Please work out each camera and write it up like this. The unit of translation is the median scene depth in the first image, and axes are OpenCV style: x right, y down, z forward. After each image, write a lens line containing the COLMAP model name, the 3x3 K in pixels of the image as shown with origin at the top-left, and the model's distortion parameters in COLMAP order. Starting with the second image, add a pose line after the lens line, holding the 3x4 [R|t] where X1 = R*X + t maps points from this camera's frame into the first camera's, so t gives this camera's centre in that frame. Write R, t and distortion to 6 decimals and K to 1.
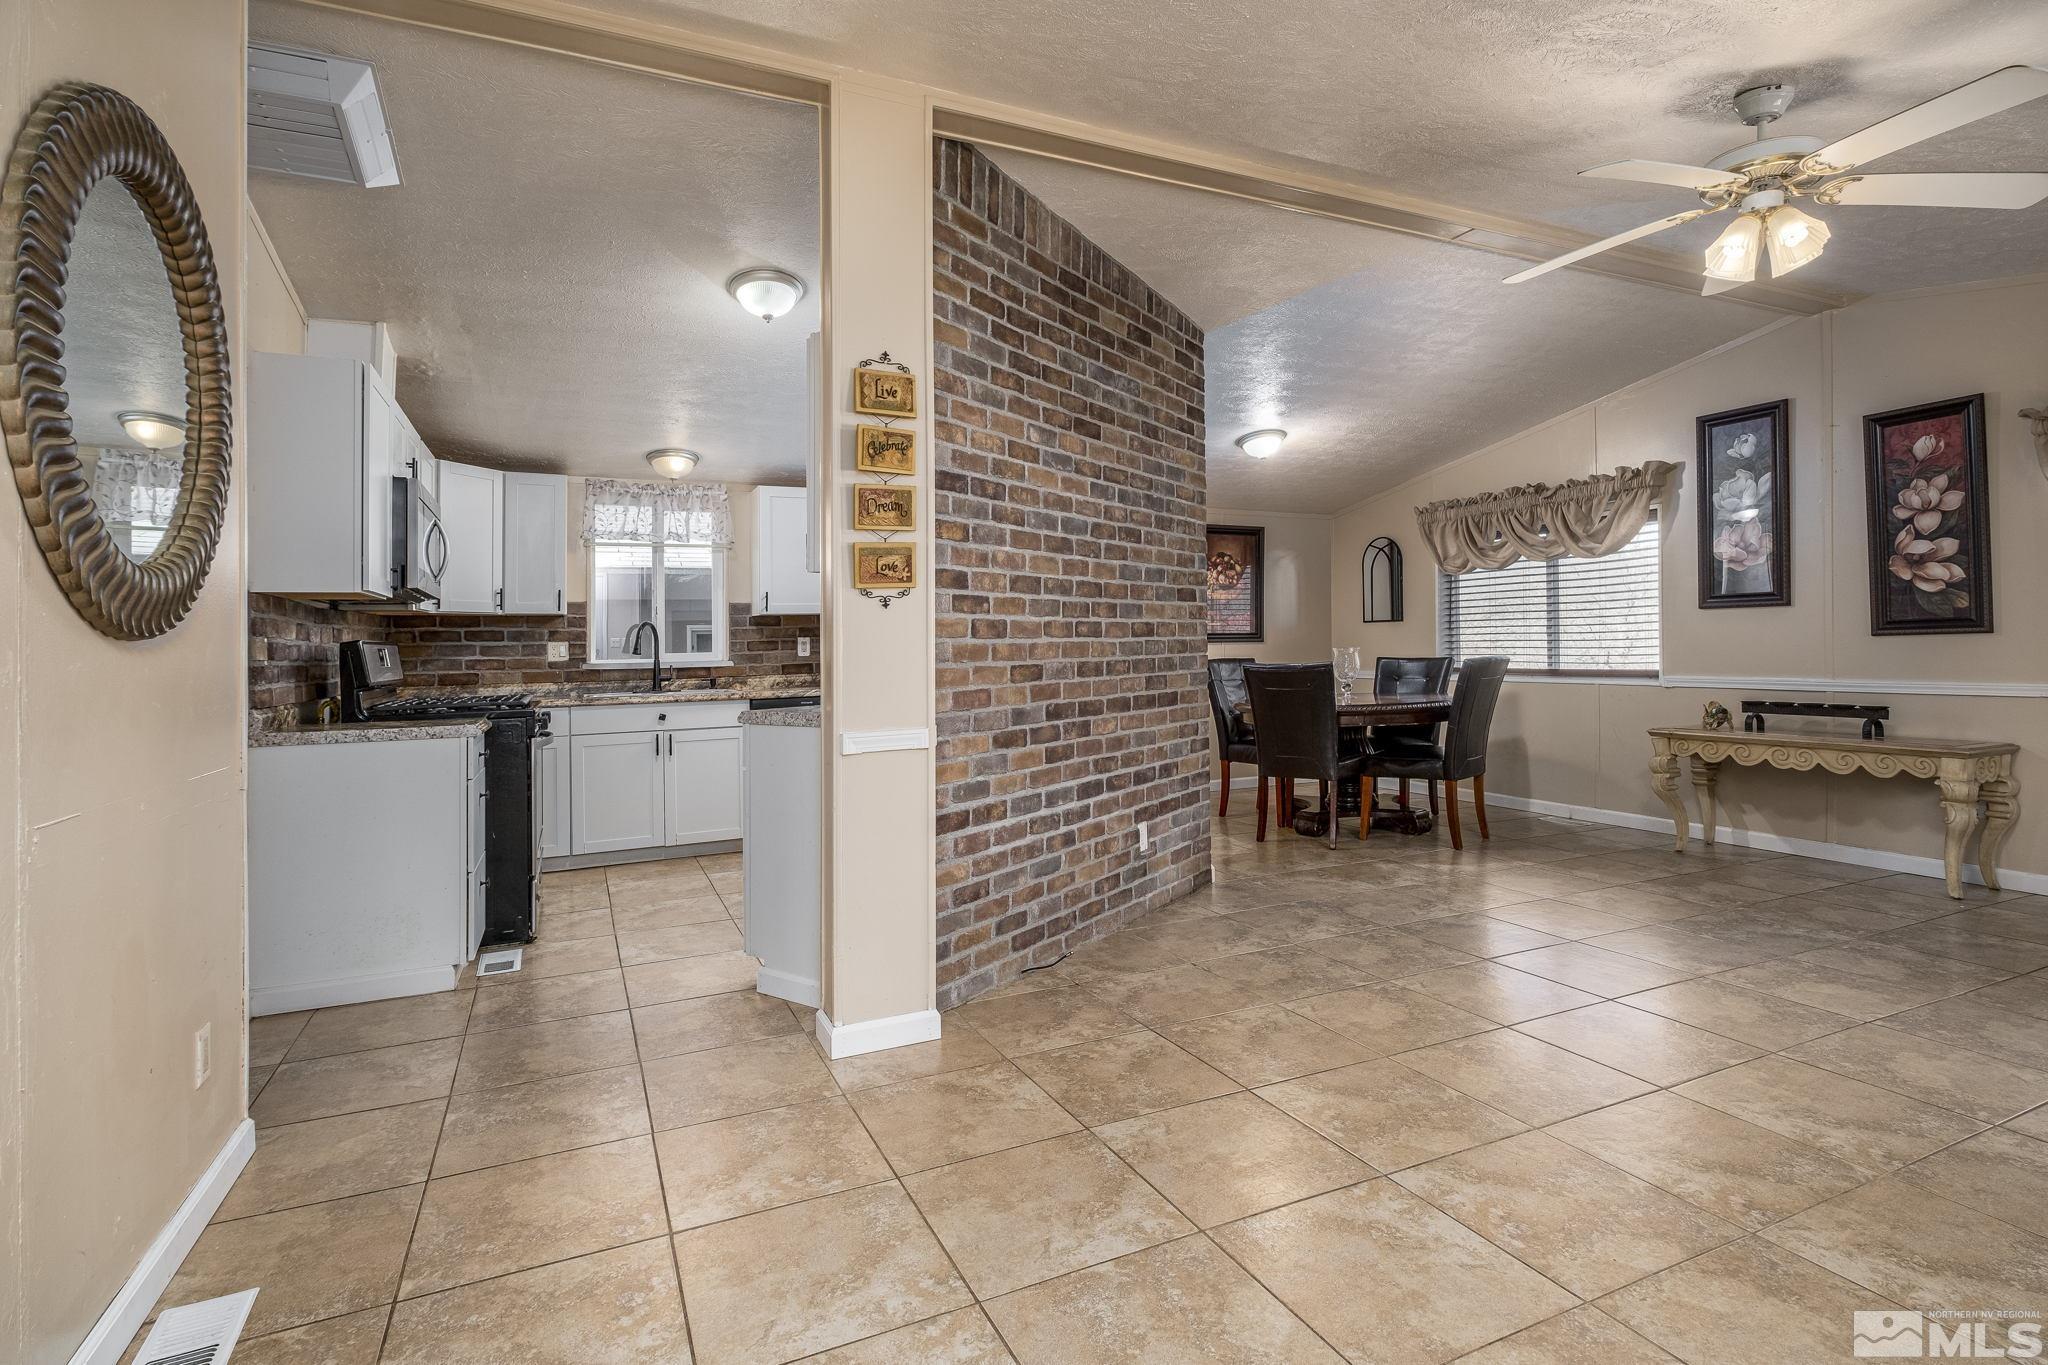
lens RADIAL K [[1018.7, 0, 1040.2], [0, 1018.7, 609.0], [0, 0, 1]] dist [-0.006929, -0.000857]
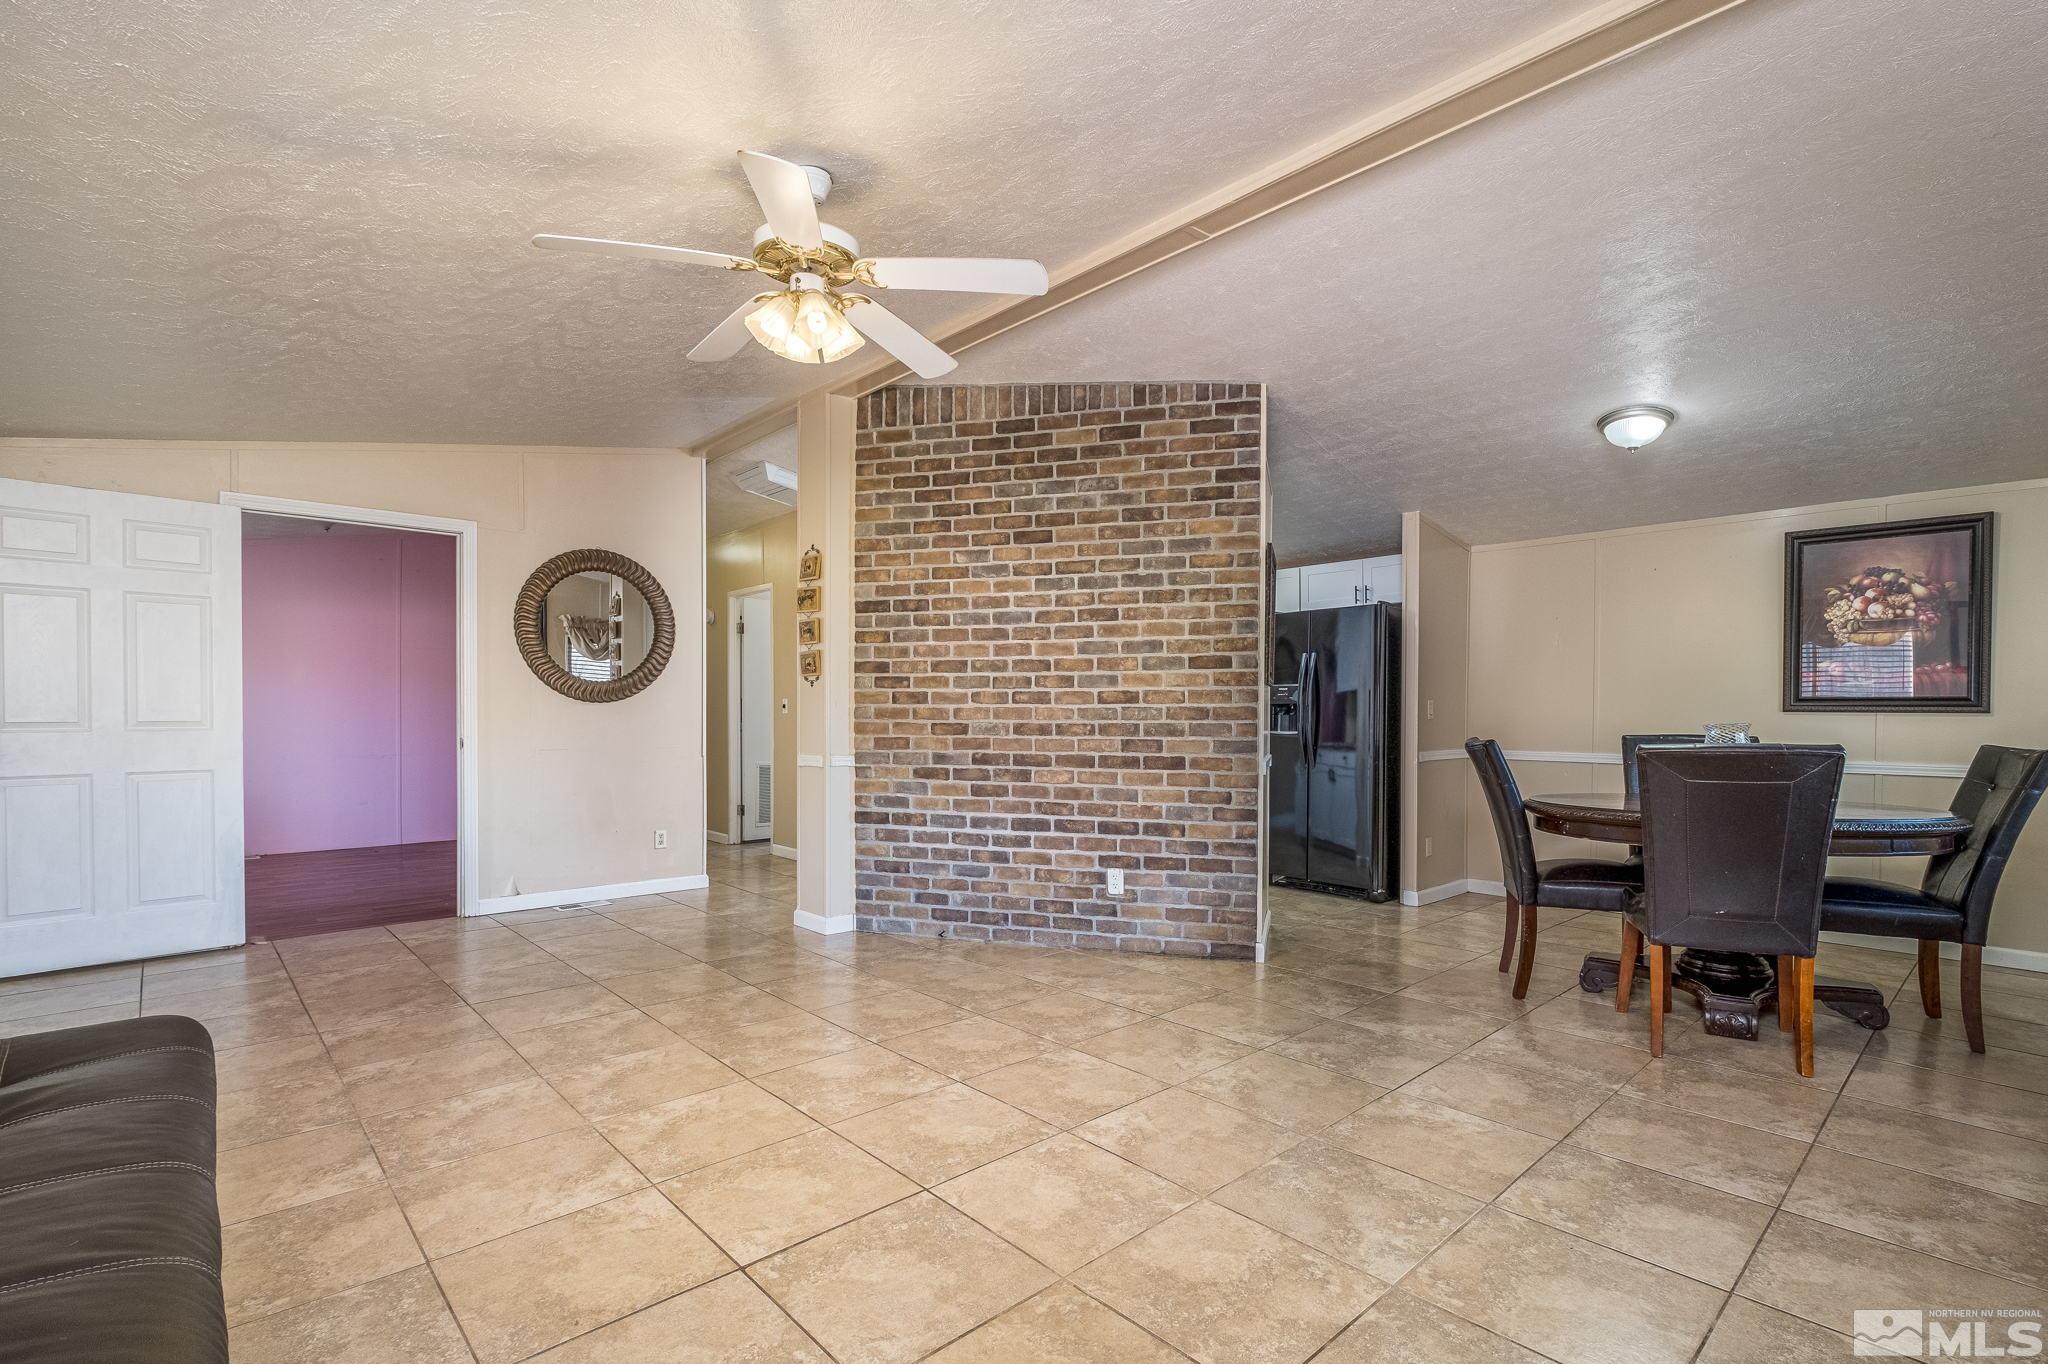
lens RADIAL K [[940.4, 0, 1008.5], [0, 940.4, 711.5], [0, 0, 1]] dist [0.004298, -0.005168]
pose [[0.293176, 0.013575, -0.955962, 0.978994], [0.026113, 0.999412, 0.022201, 0.008719], [0.955702, -0.031472, 0.292650, 0.537640]]
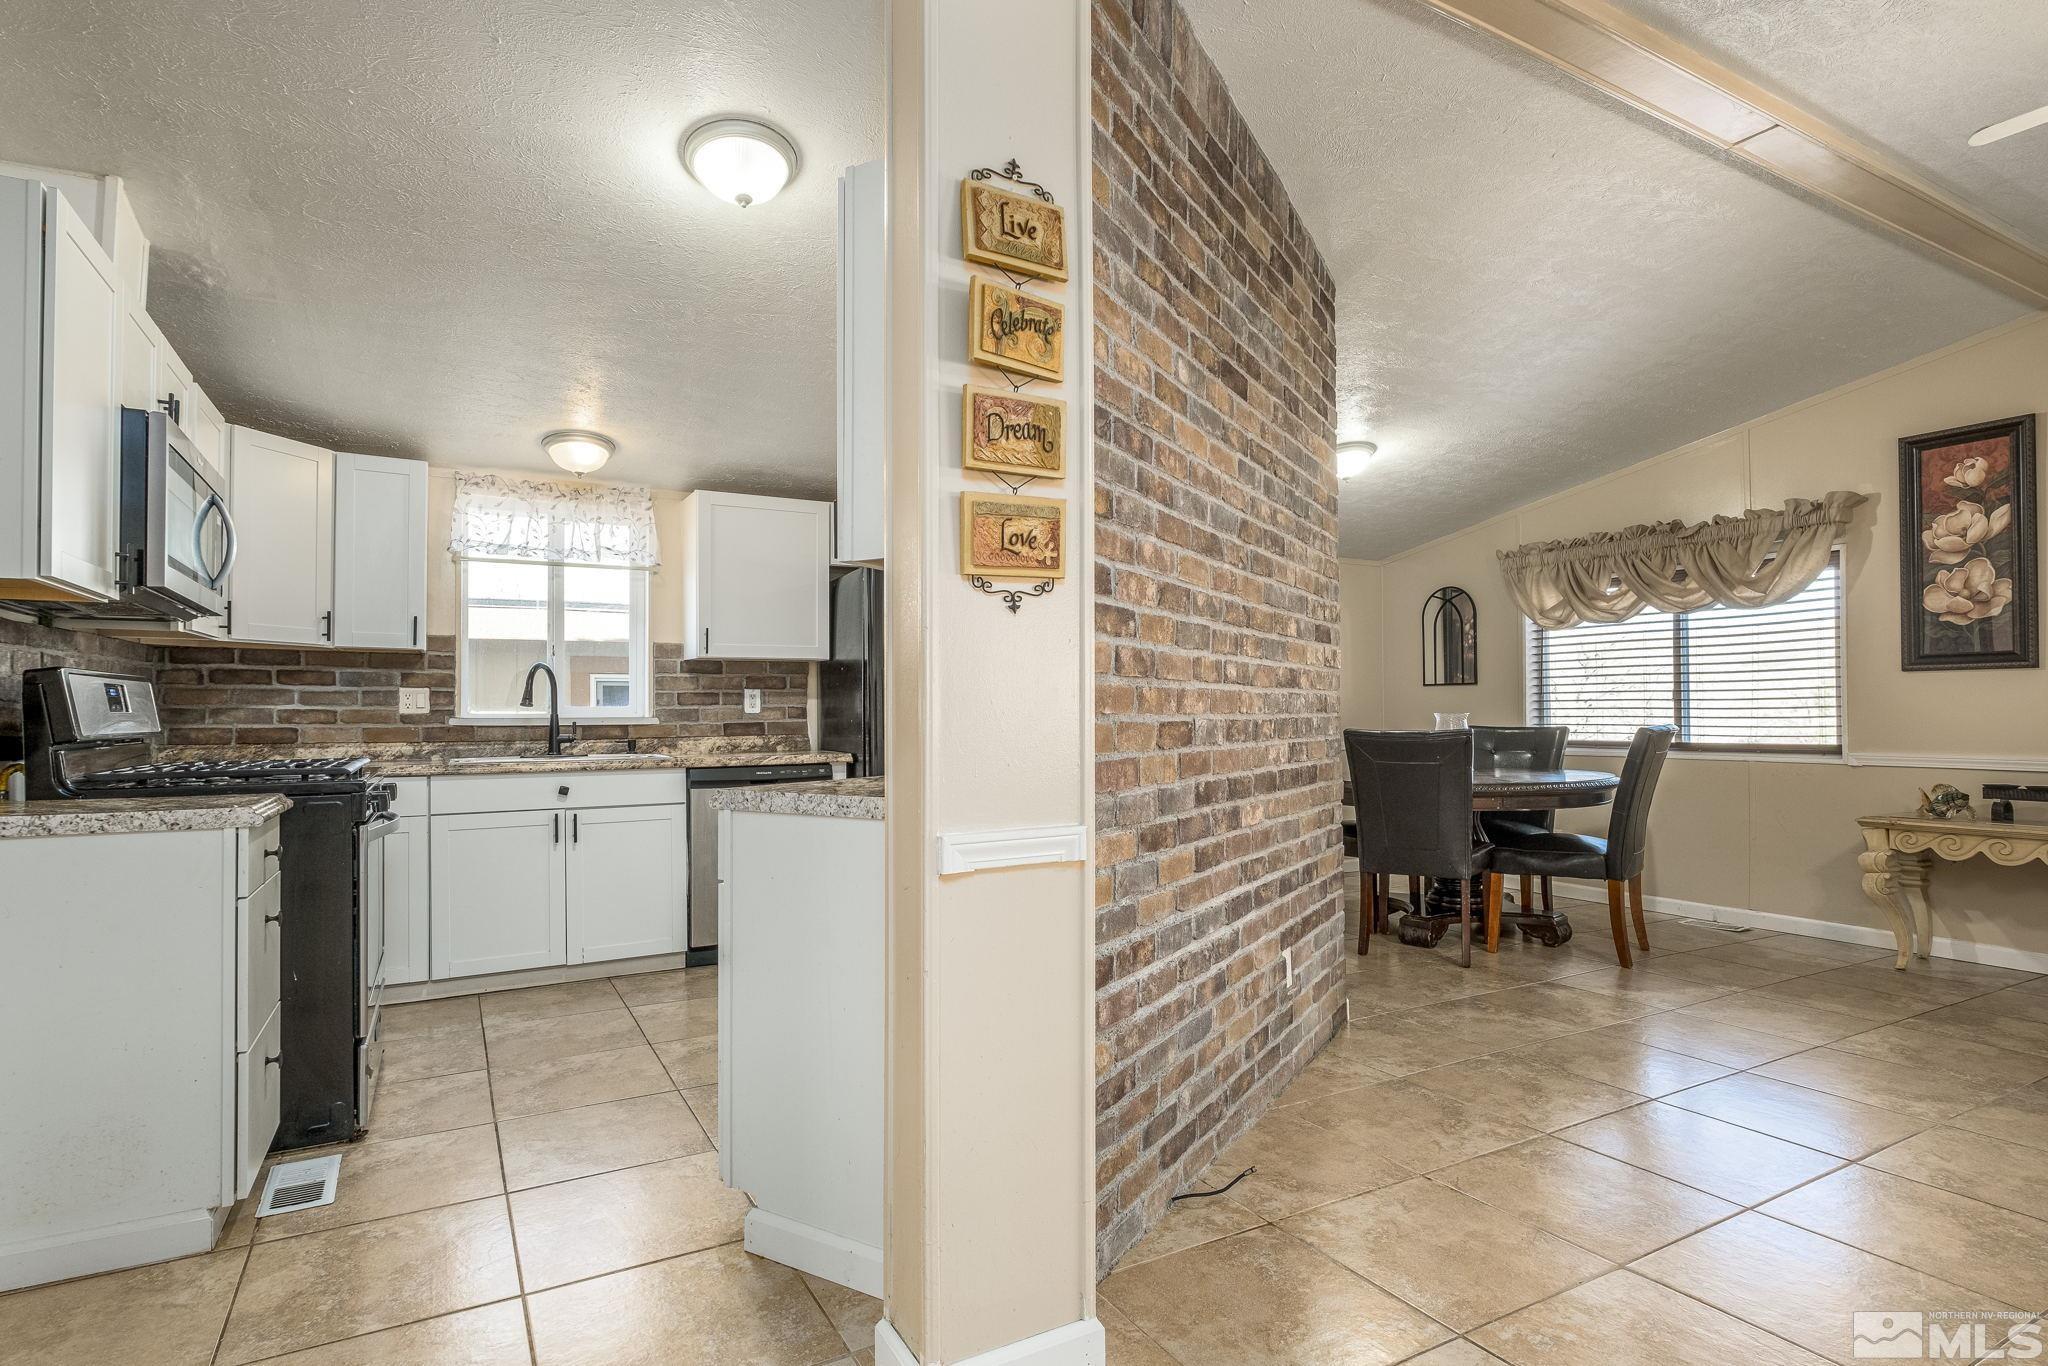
lens RADIAL K [[1018.7, 0, 1072.4], [0, 1018.7, 707.9], [0, 0, 1]] dist [-0.006929, -0.000857]
pose [[0.992331, 0.017871, 0.122313, -0.122124], [-0.021185, 0.999441, 0.025850, 0.023840], [-0.121782, -0.028243, 0.992155, 0.284814]]
